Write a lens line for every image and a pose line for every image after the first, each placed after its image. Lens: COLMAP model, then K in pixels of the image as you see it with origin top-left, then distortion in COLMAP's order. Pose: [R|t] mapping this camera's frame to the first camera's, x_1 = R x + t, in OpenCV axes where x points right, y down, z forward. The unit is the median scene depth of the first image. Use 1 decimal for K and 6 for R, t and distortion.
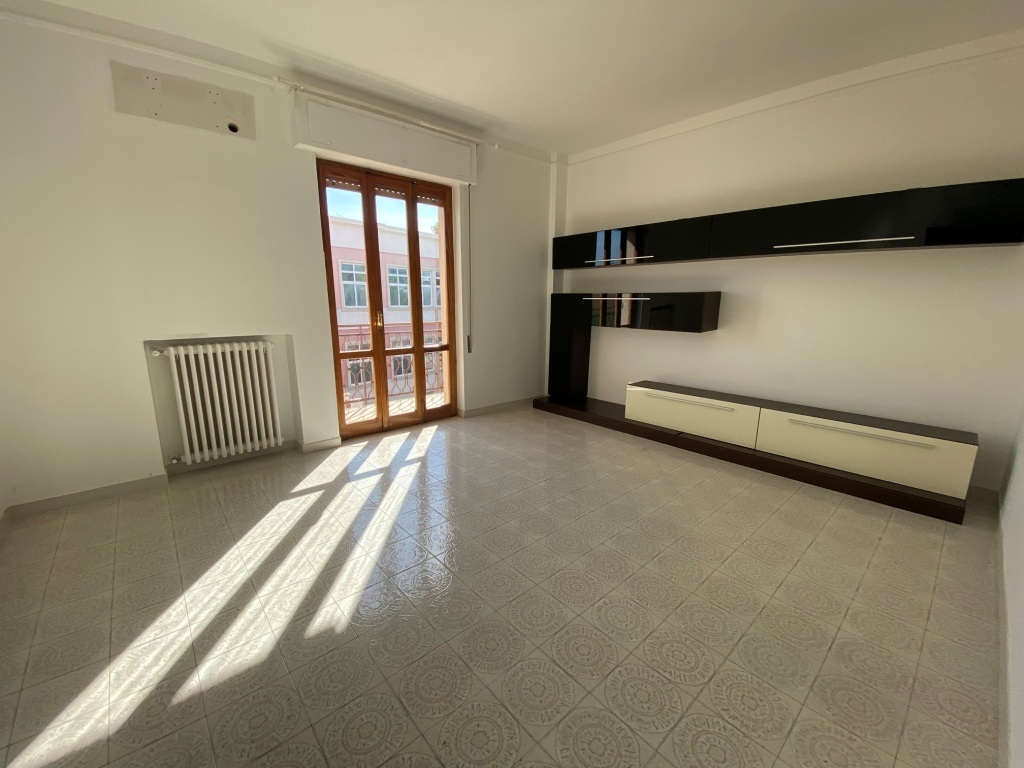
lens RADIAL K [[420.7, 0, 509.9], [0, 420.7, 383.2], [0, 0, 1]] dist [0.024100, -0.023320]
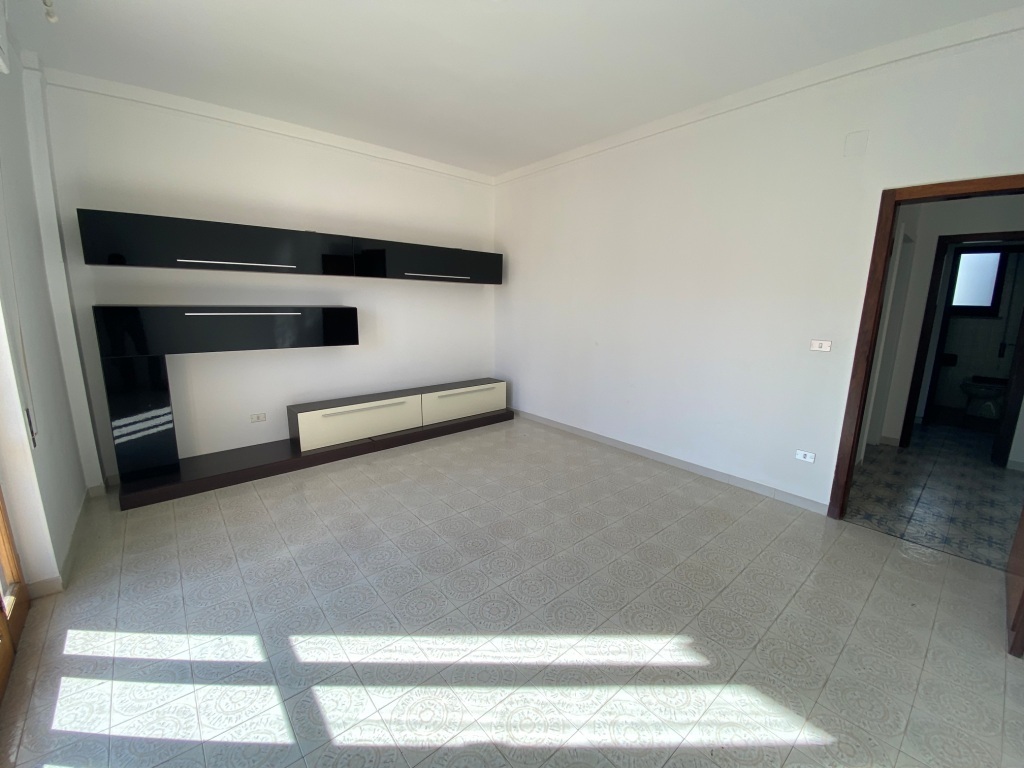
lens RADIAL K [[420.7, 0, 509.9], [0, 420.7, 383.2], [0, 0, 1]] dist [0.024100, -0.023320]
pose [[0.007486, -0.196467, 0.980482, -0.725761], [0.187900, 0.963320, 0.191594, -0.183716], [-0.982160, 0.182798, 0.044128, 0.693870]]
